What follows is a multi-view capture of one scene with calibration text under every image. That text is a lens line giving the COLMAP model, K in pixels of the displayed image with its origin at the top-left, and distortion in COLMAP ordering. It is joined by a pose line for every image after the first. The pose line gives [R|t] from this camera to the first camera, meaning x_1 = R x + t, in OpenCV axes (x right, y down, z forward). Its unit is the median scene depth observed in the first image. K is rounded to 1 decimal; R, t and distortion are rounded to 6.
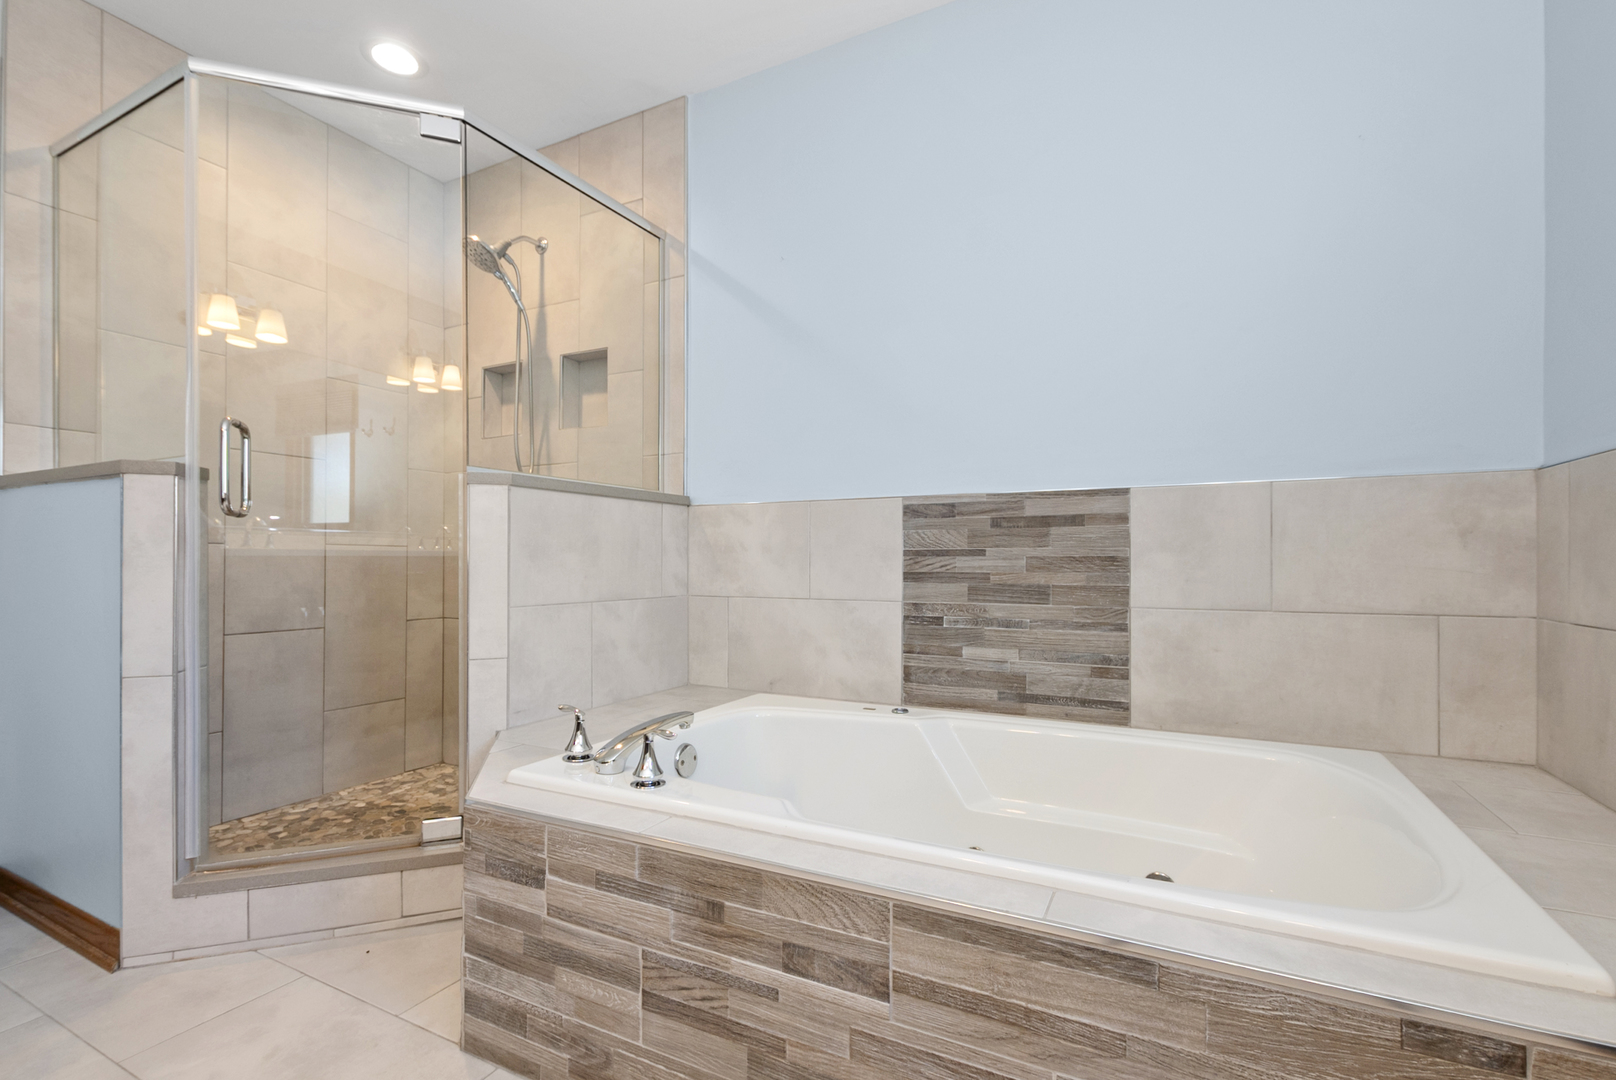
lens RADIAL K [[713.8, 0, 807.1], [0, 713.8, 549.6], [0, 0, 1]] dist [0.003313, 0.000265]
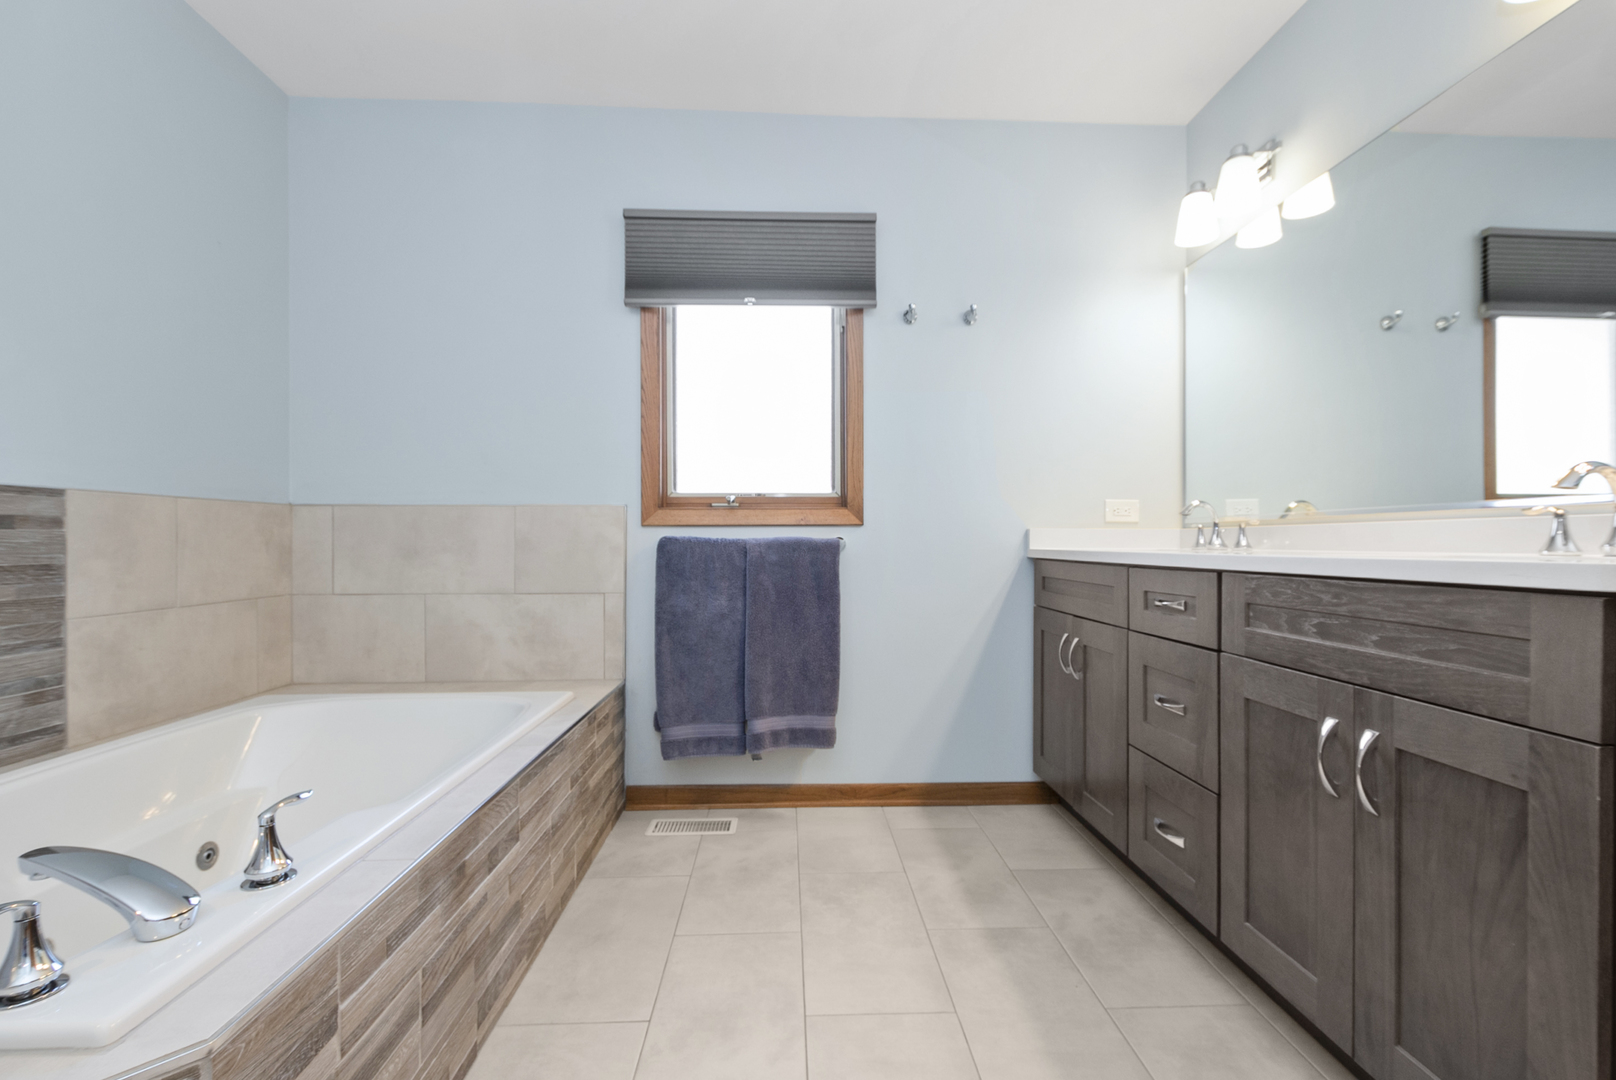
lens RADIAL K [[713.8, 0, 808.3], [0, 713.8, 542.6], [0, 0, 1]] dist [0.003313, 0.000265]
pose [[-0.476362, 0.000977, 0.879249, -0.811125], [-0.009842, 0.999931, -0.006443, -0.021324], [-0.879194, -0.011723, -0.476319, 0.598858]]
